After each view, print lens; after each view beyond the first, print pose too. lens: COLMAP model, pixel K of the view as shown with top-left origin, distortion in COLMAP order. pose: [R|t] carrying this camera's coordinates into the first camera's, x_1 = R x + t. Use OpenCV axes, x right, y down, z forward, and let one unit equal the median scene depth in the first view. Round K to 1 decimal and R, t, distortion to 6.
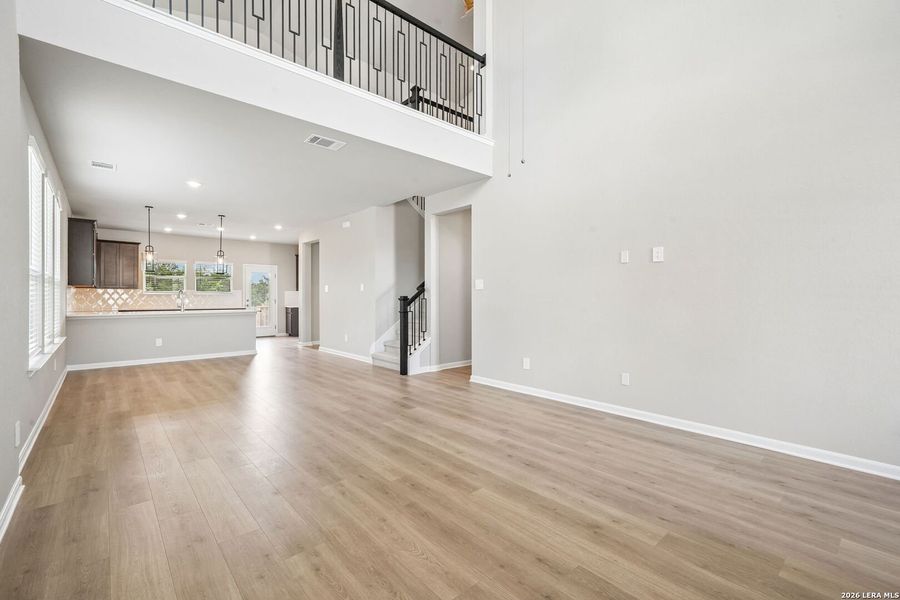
lens RADIAL K [[390.2, 0, 450.0], [0, 390.2, 300.0], [0, 0, 1]] dist [0.006420, 0.000461]
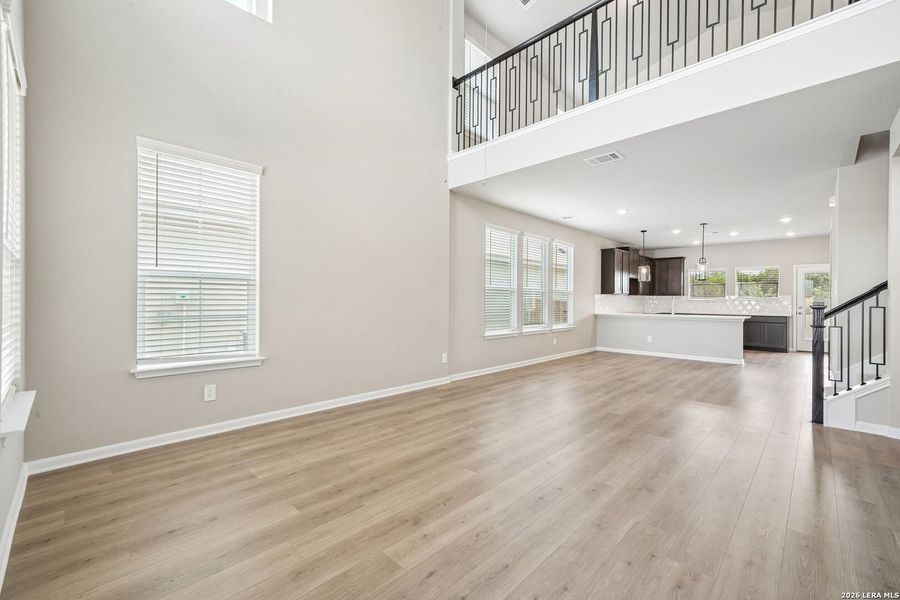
lens RADIAL K [[376.4, 0, 452.4], [0, 376.4, 302.3], [0, 0, 1]] dist [0.000089, 0.000080]
pose [[0.080562, 0.006026, -0.996731, 0.767829], [-0.017017, 0.999844, 0.004669, -0.004399], [0.996604, 0.016585, 0.080652, 0.565312]]
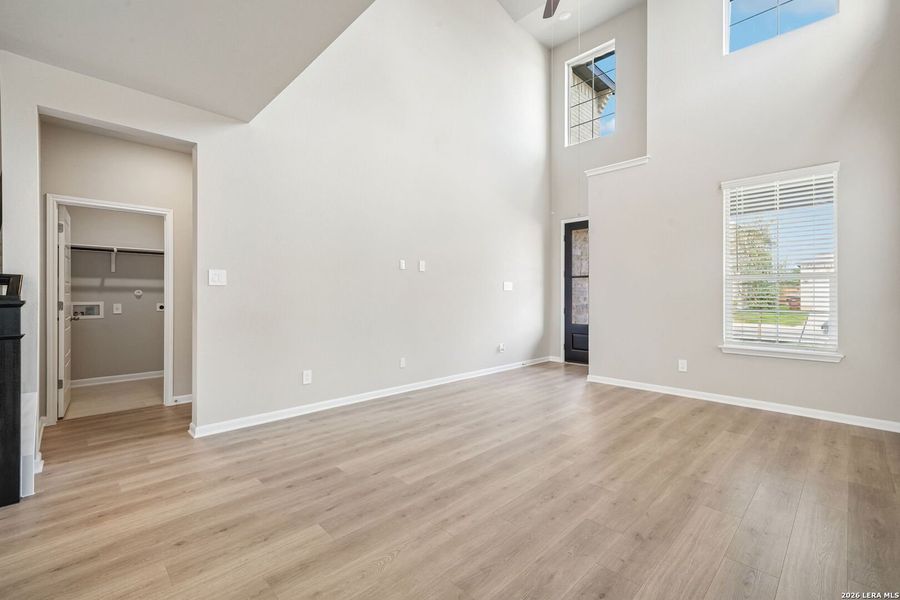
lens RADIAL K [[390.2, 0, 450.0], [0, 390.2, 300.0], [0, 0, 1]] dist [0.006420, 0.000461]
pose [[-0.046533, -0.008177, 0.998883, -0.869535], [0.011207, 0.999899, 0.008707, -0.007573], [-0.998854, 0.011599, -0.046436, 0.981824]]
